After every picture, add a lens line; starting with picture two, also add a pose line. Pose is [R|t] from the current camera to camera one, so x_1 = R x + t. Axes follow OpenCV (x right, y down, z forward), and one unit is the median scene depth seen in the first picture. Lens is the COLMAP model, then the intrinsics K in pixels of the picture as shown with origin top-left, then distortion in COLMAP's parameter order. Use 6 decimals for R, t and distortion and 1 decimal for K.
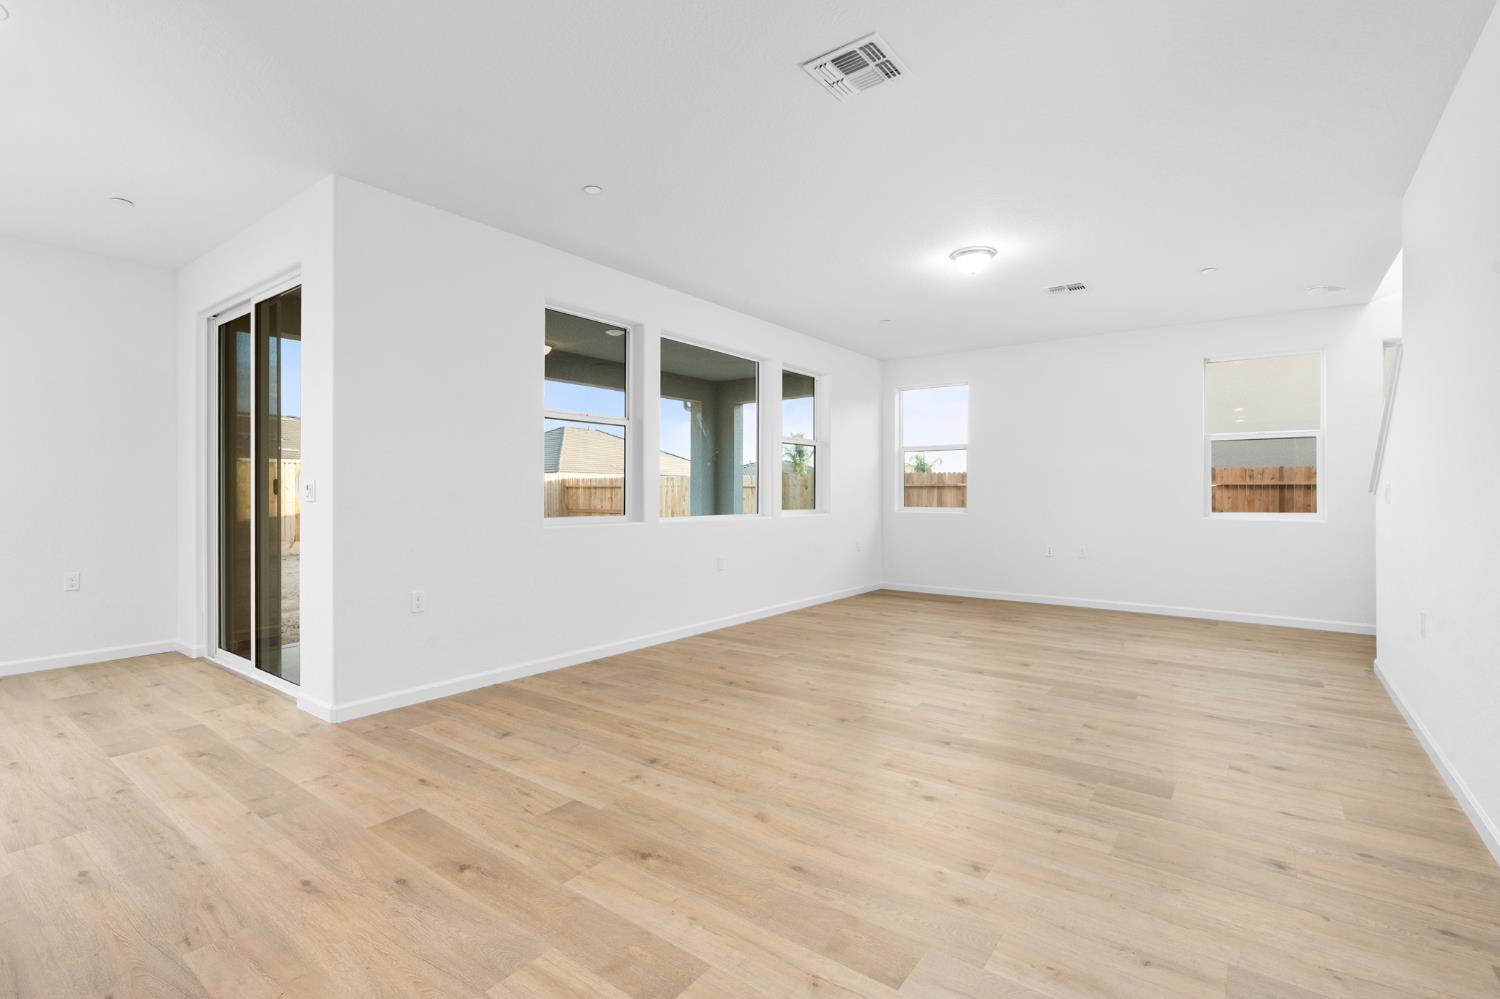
lens RADIAL K [[689.6, 0, 750.7], [0, 689.6, 496.9], [0, 0, 1]] dist [-0.004833, 0.003115]
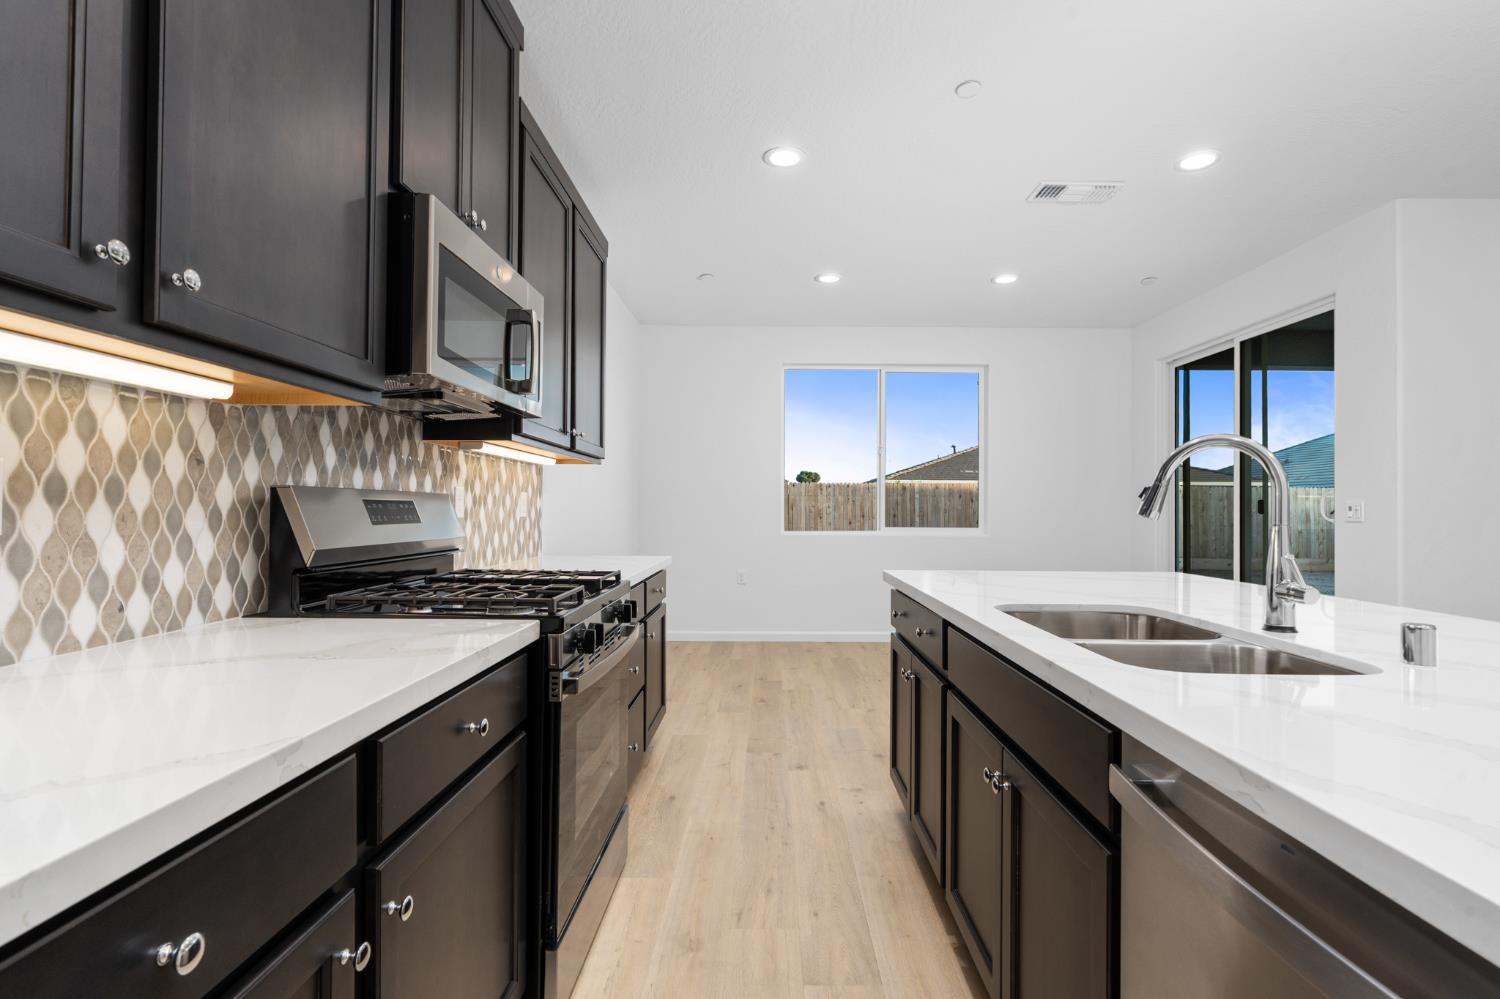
lens RADIAL K [[689.6, 0, 748.9], [0, 689.6, 498.1], [0, 0, 1]] dist [-0.004833, 0.003115]
pose [[0.579057, -0.009994, -0.815226, -0.344041], [-0.010774, 0.999744, -0.019908, 0.000931], [0.815216, 0.020311, 0.578801, -0.337826]]
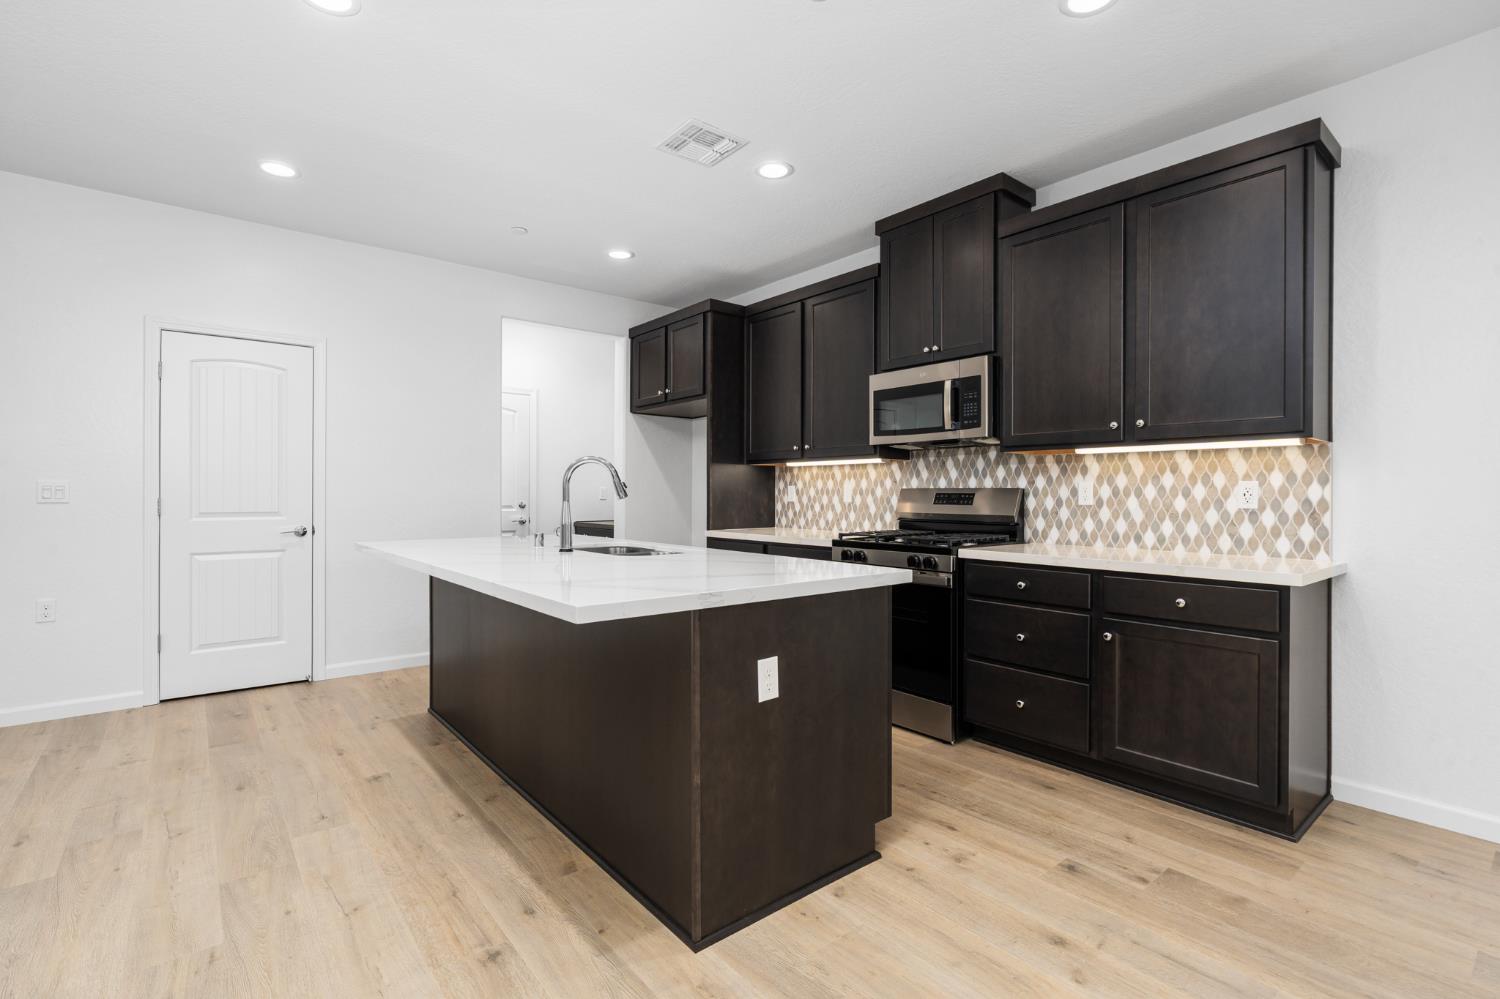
lens RADIAL K [[689.6, 0, 743.2], [0, 689.6, 494.3], [0, 0, 1]] dist [-0.004833, 0.003115]
pose [[-0.969739, -0.005550, 0.244080, -0.879913], [-0.004103, 0.999971, 0.006436, -0.008815], [-0.244108, 0.005239, -0.969734, 0.868812]]
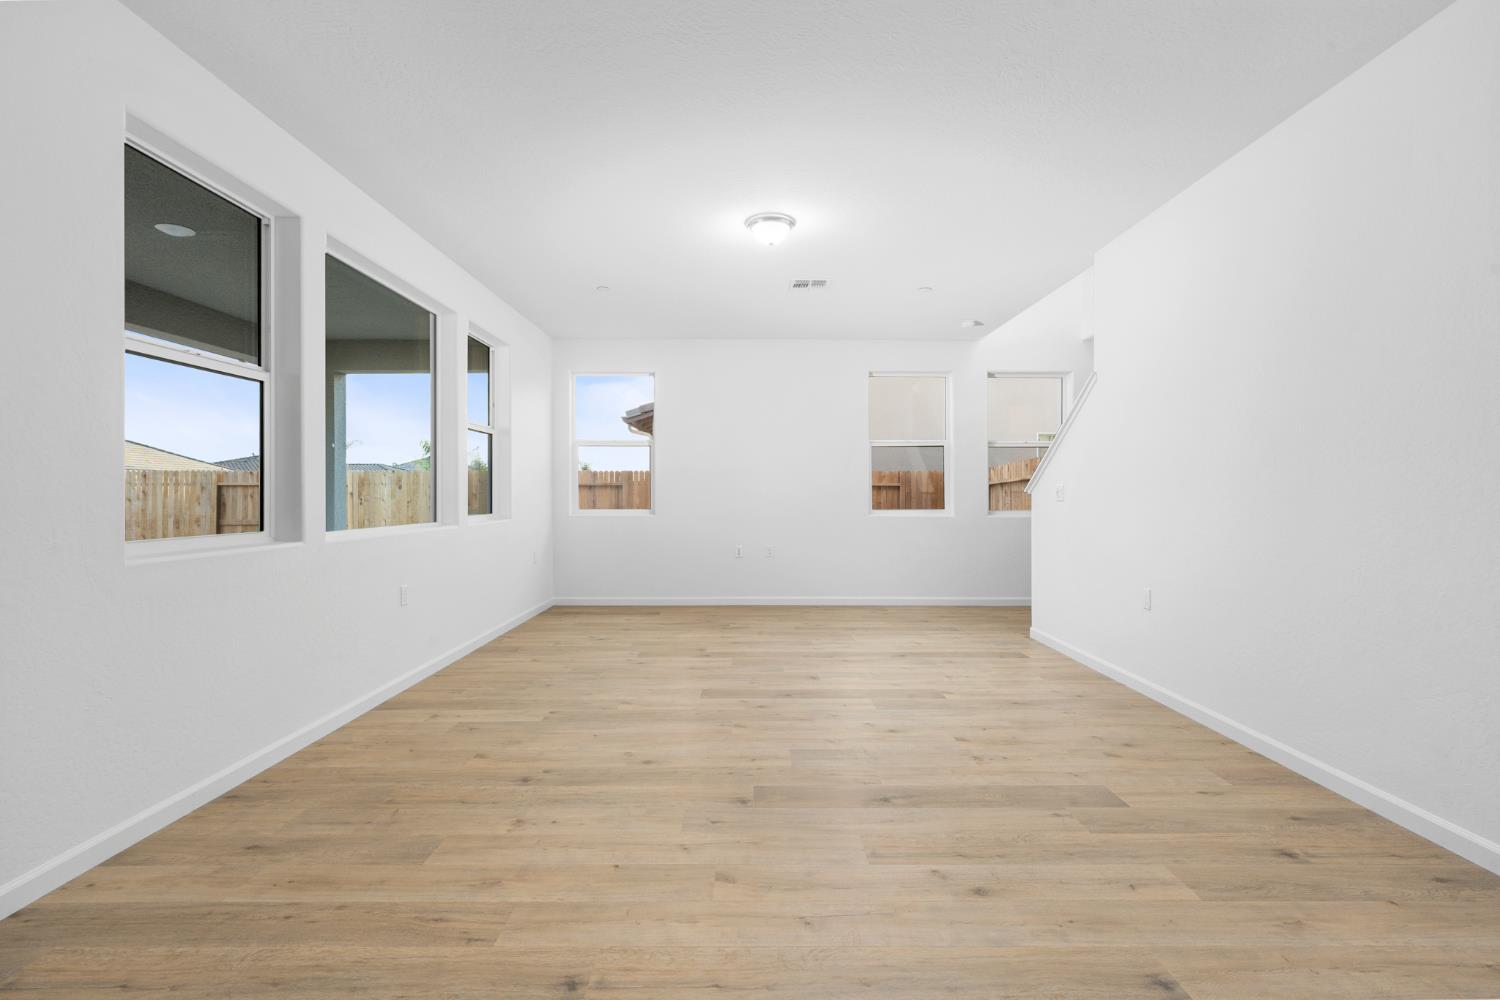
lens RADIAL K [[689.6, 0, 751.1], [0, 689.6, 489.8], [0, 0, 1]] dist [-0.004833, 0.003115]
pose [[0.800128, 0.000462, 0.599830, -0.293736], [0.005819, 0.999947, -0.008532, -0.002948], [-0.599802, 0.010317, 0.800082, 0.391515]]
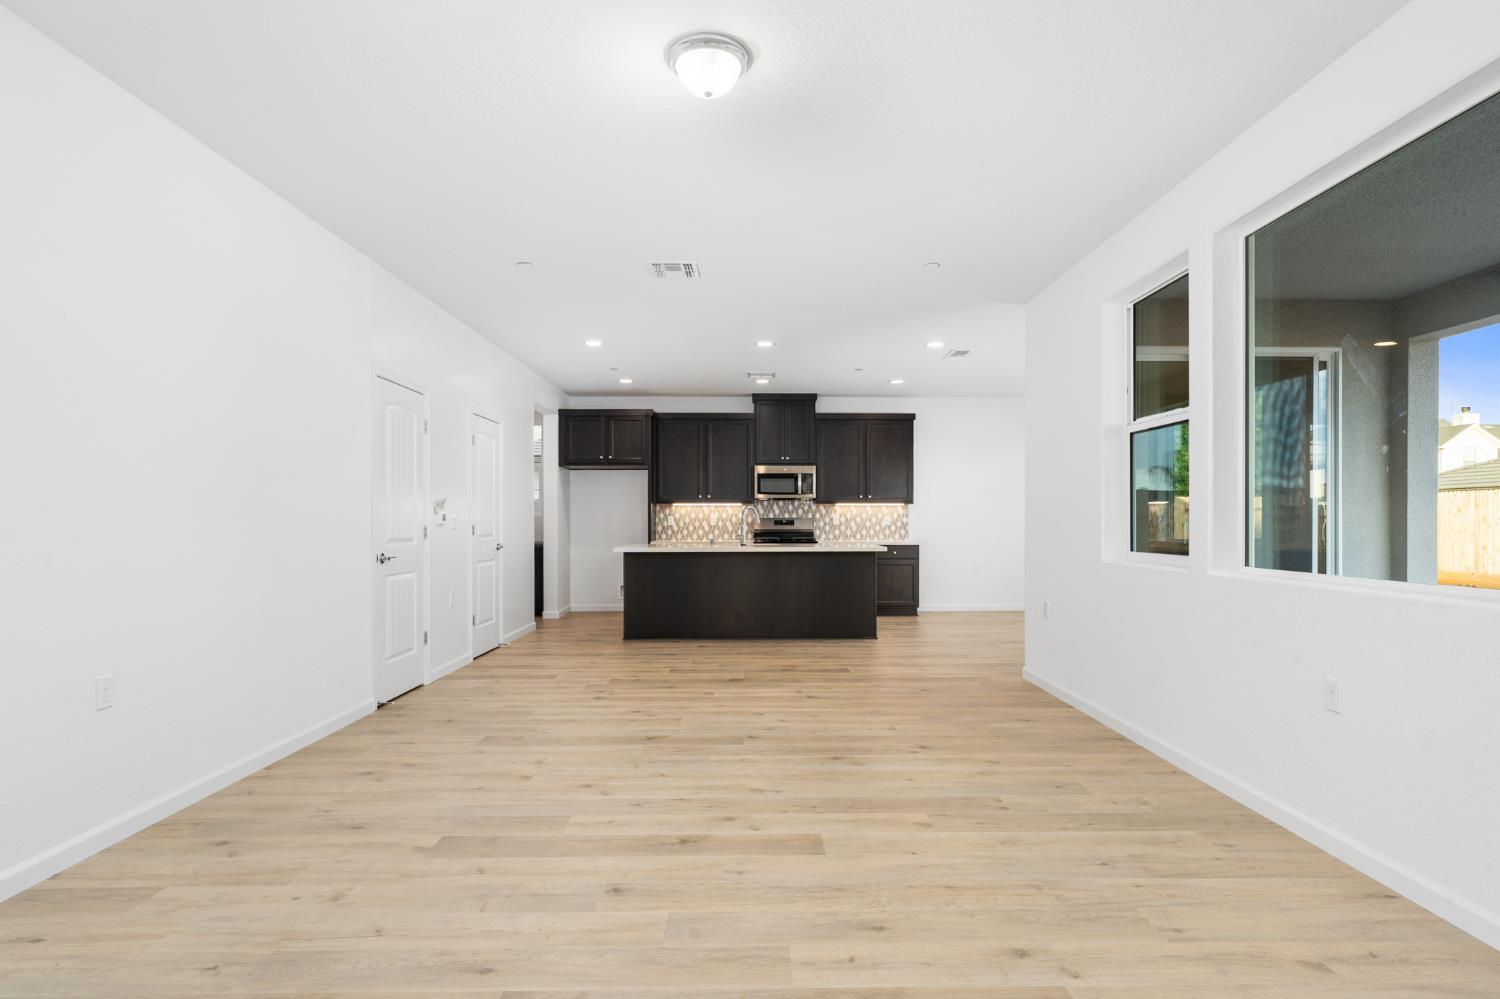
lens RADIAL K [[779.6, 0, 752.8], [0, 779.6, 519.7], [0, 0, 1]] dist [-0.004523, 0.004447]
pose [[-0.798643, -0.003037, -0.601798, 0.828297], [-0.004392, 0.999990, 0.000783, -0.008419], [0.601789, 0.003269, -0.798648, 1.902433]]
